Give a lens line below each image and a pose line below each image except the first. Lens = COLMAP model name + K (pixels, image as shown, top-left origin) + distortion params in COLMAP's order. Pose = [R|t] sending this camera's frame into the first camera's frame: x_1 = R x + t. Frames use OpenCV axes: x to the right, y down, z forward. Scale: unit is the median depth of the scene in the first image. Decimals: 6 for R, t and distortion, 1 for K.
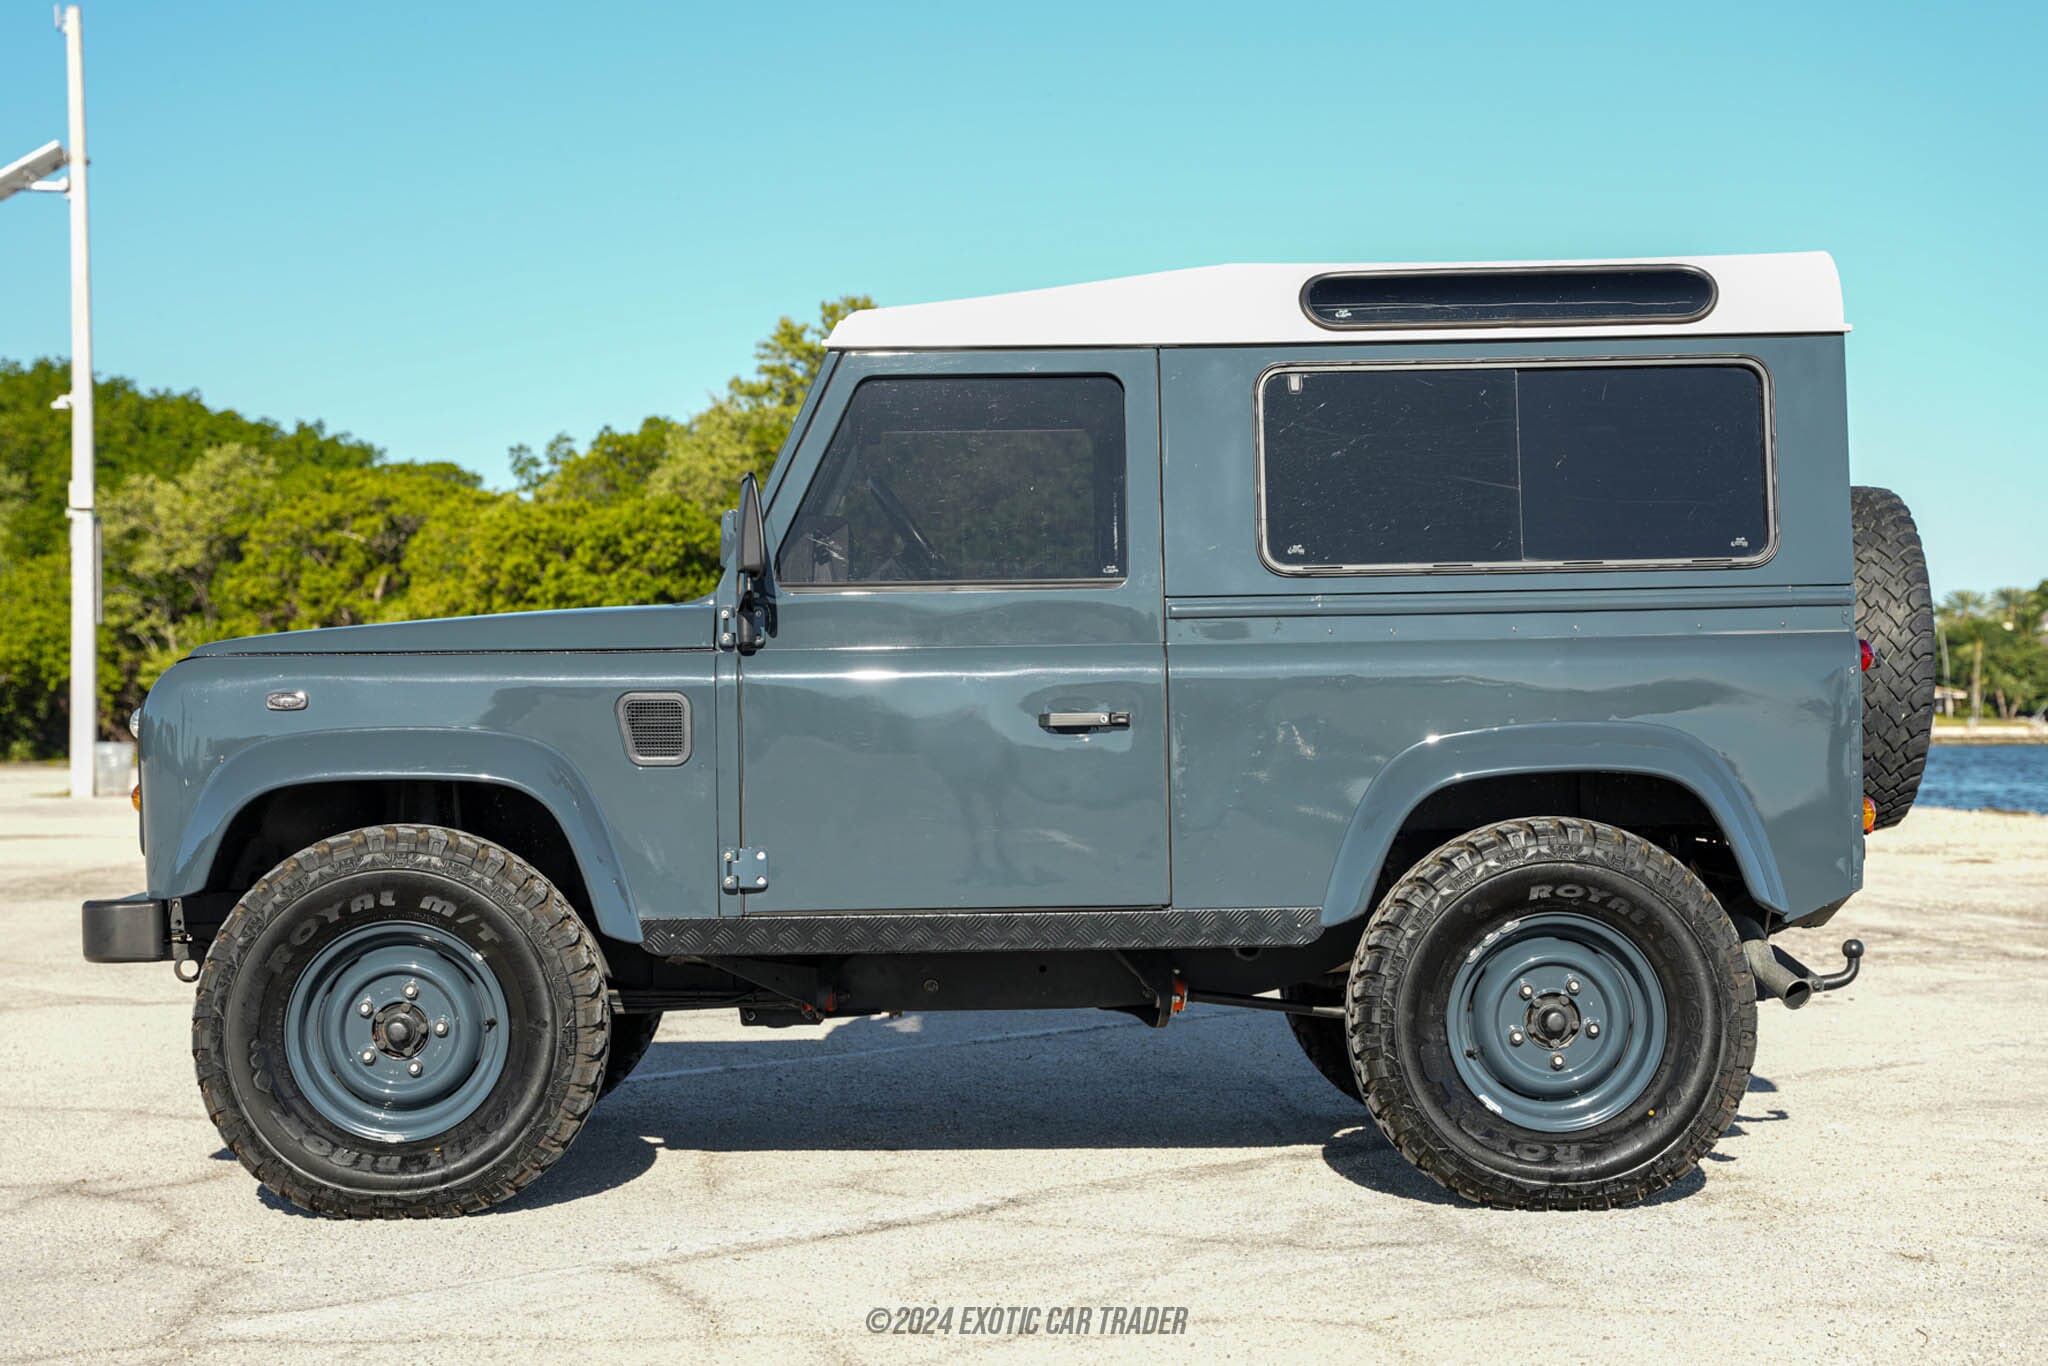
lens RADIAL K [[2965.2, 0, 947.2], [0, 2965.2, 687.9], [0, 0, 1]] dist [0.034979, 0.043798]
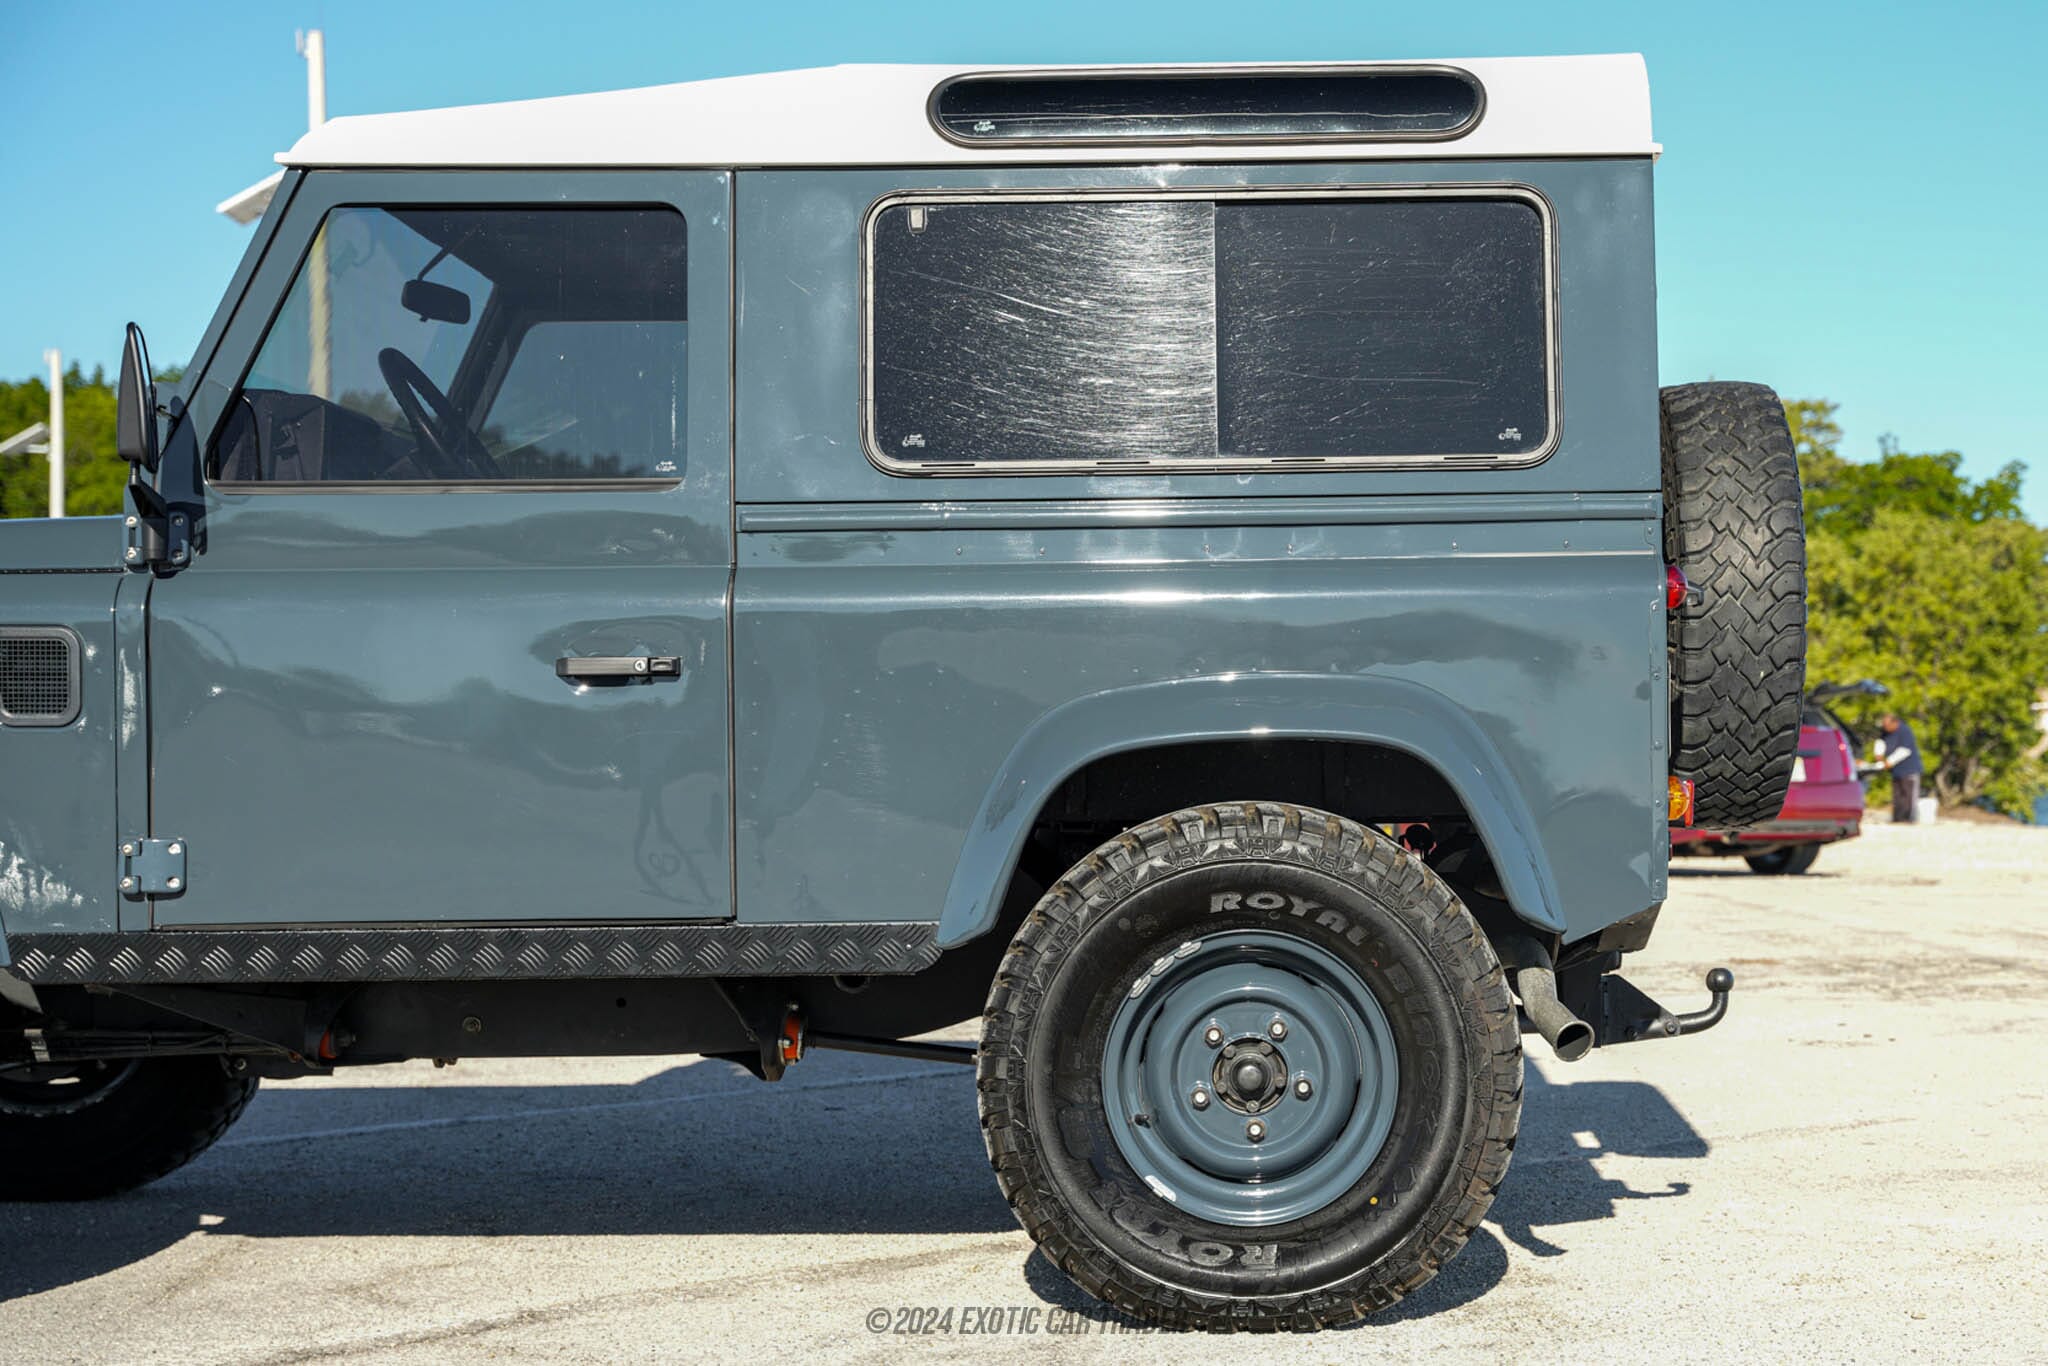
lens RADIAL K [[3207.5, 0, 1024.0], [0, 3207.5, 683.0], [0, 0, 1]] dist [0.025210, -0.009618]
pose [[0.999990, 0.004443, -0.000833, 0.148778], [-0.004446, 0.999984, -0.003630, 0.017186], [0.000817, 0.003633, 0.999993, 0.199454]]
